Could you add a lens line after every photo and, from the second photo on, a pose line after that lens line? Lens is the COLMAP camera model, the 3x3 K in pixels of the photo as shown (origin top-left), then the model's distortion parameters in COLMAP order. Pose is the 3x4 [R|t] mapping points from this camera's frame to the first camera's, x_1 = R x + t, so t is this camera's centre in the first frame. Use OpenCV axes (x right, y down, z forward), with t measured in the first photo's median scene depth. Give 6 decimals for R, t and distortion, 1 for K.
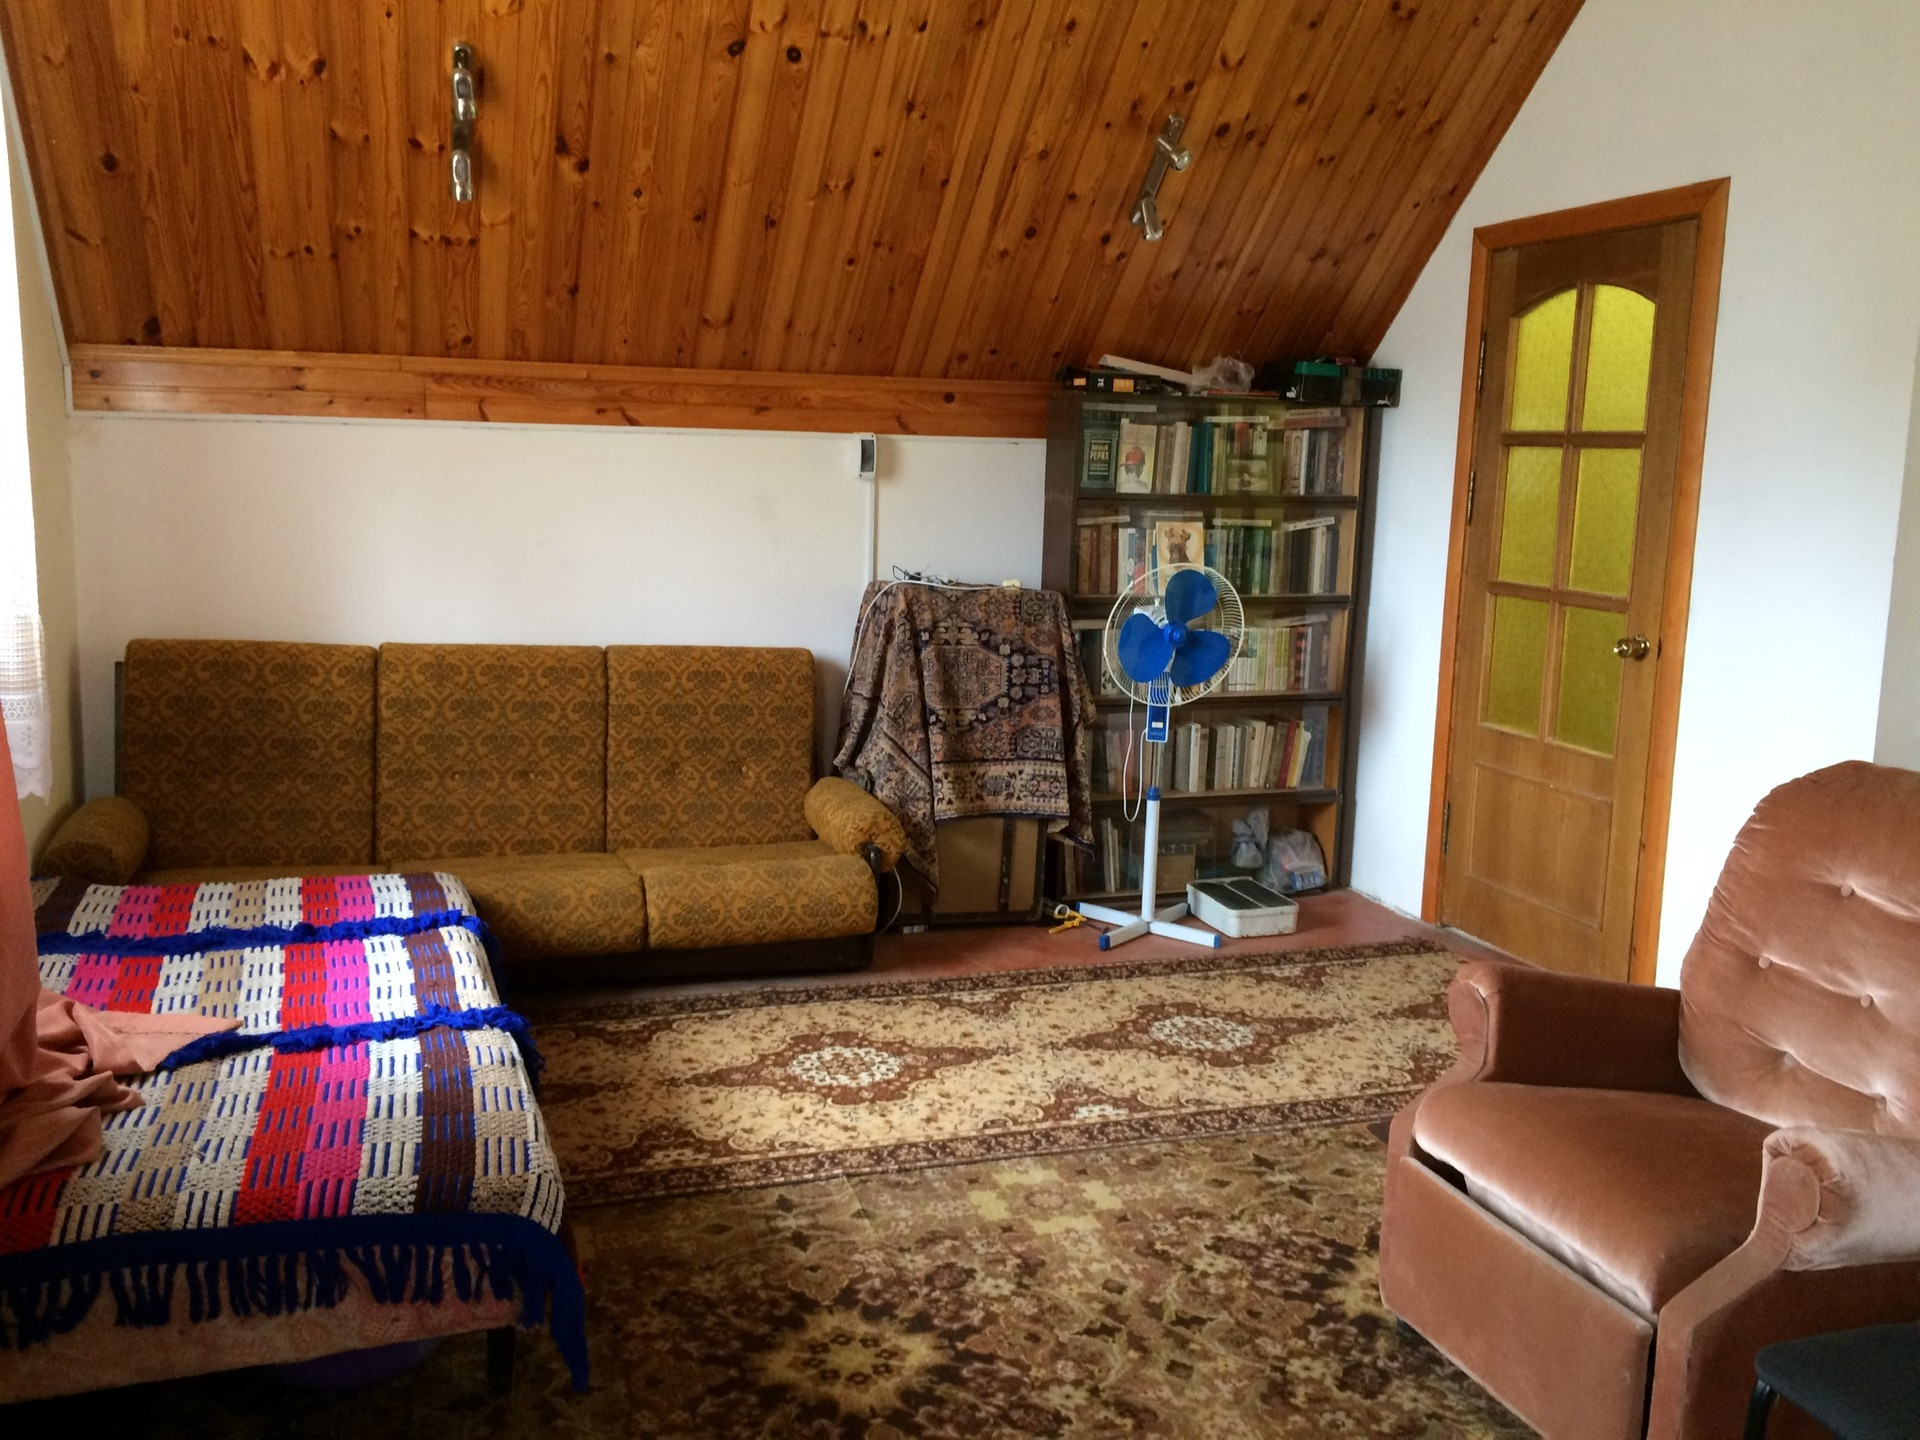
lens RADIAL K [[1648.7, 0, 962.1], [0, 1648.7, 713.8], [0, 0, 1]] dist [0.058717, -0.049837]
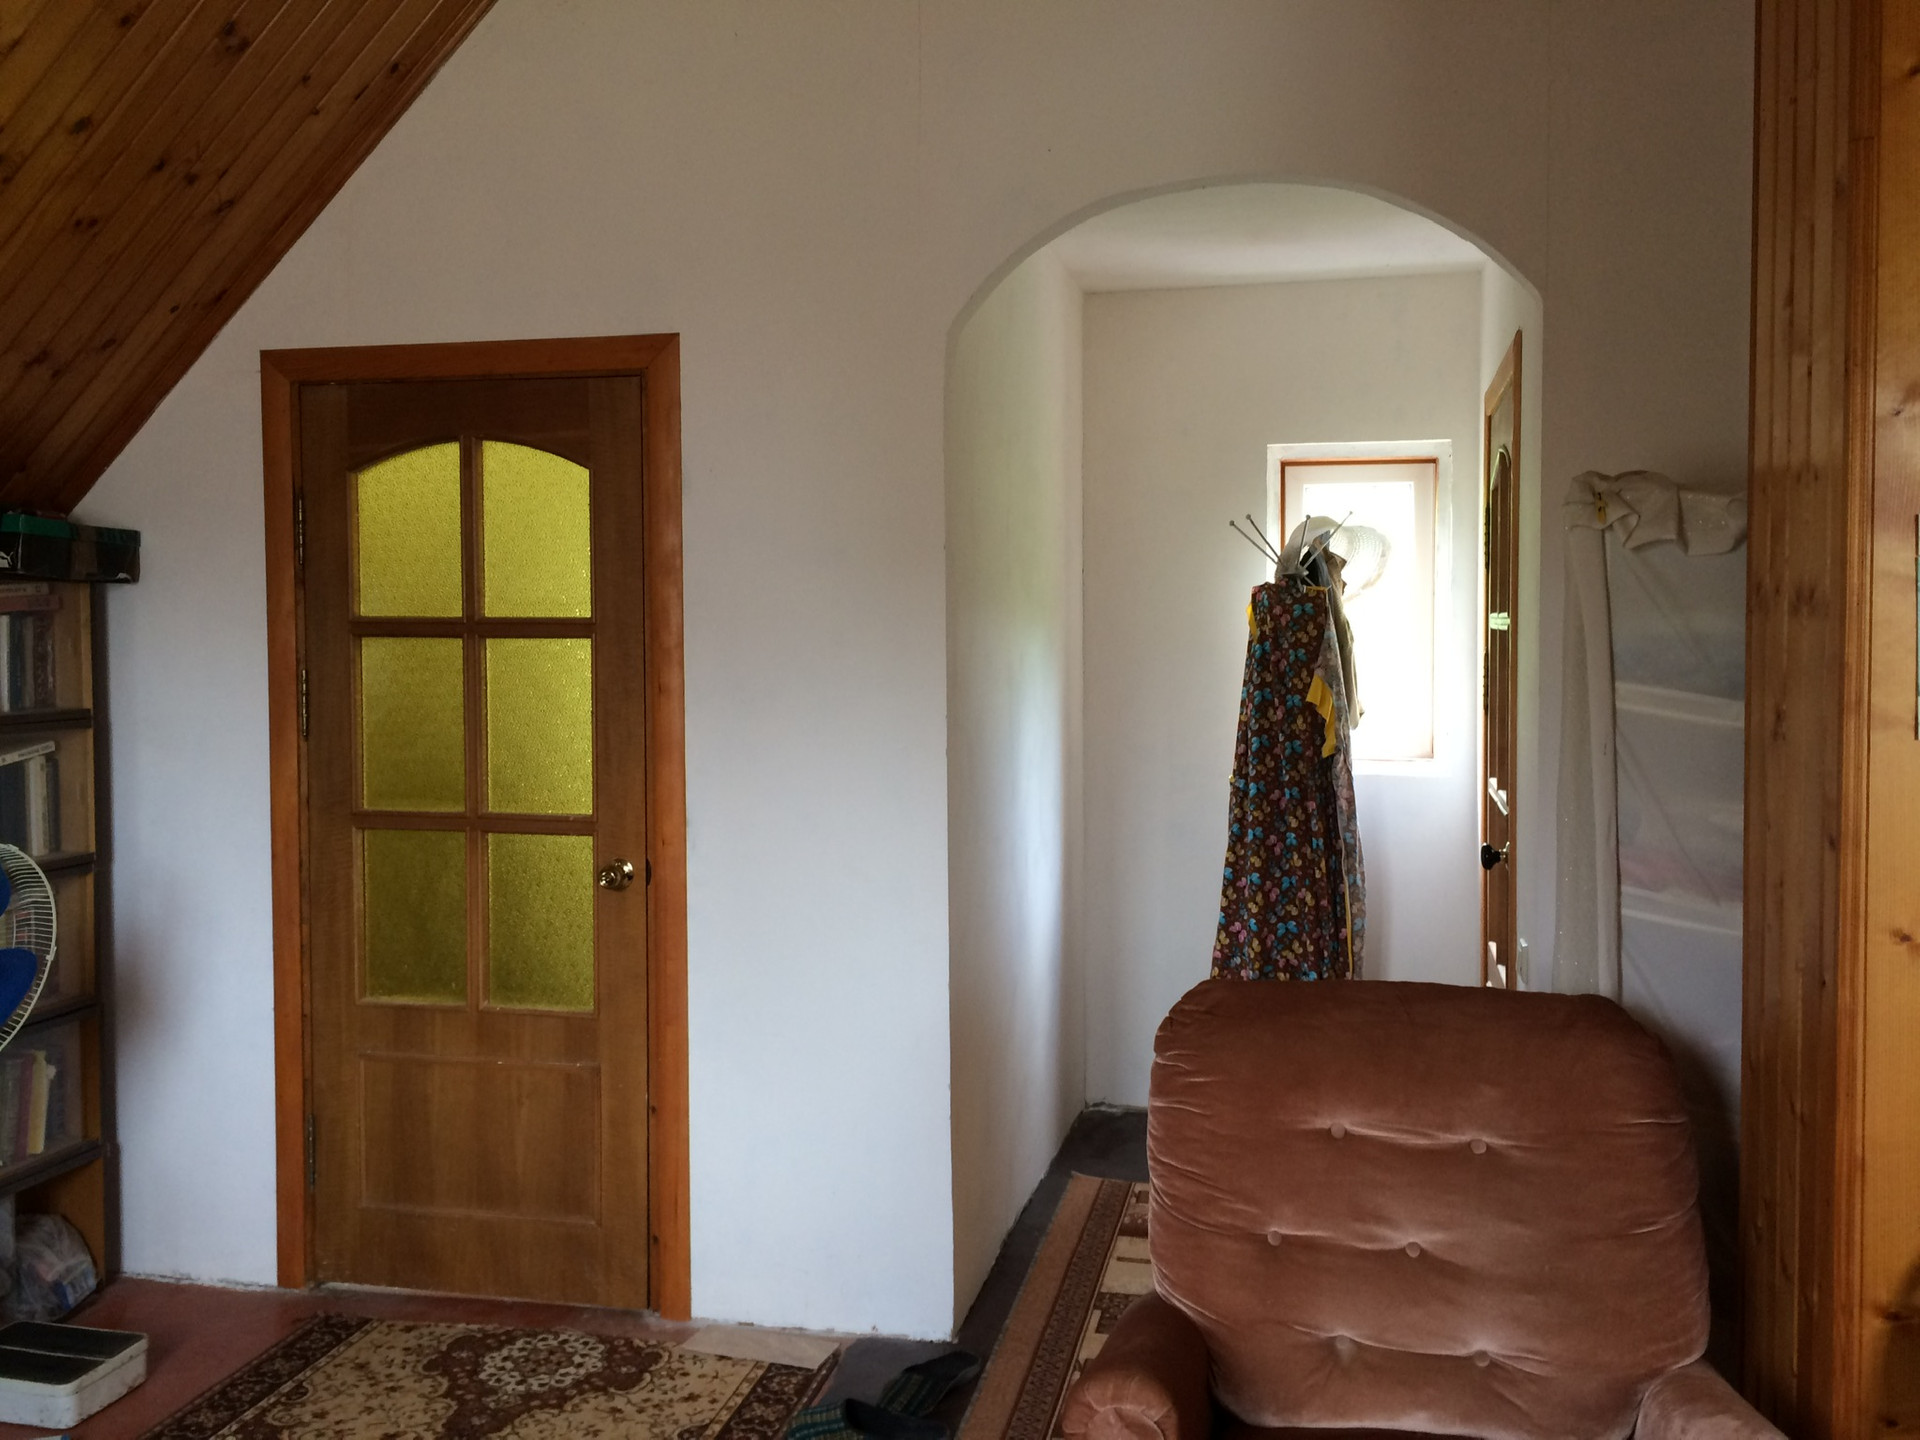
lens RADIAL K [[1648.7, 0, 955.5], [0, 1648.7, 718.8], [0, 0, 1]] dist [0.058717, -0.049837]
pose [[0.530694, -0.068064, 0.844826, -0.176575], [0.146581, 0.989121, -0.012389, -0.073326], [-0.834792, 0.130410, 0.534897, 0.363386]]
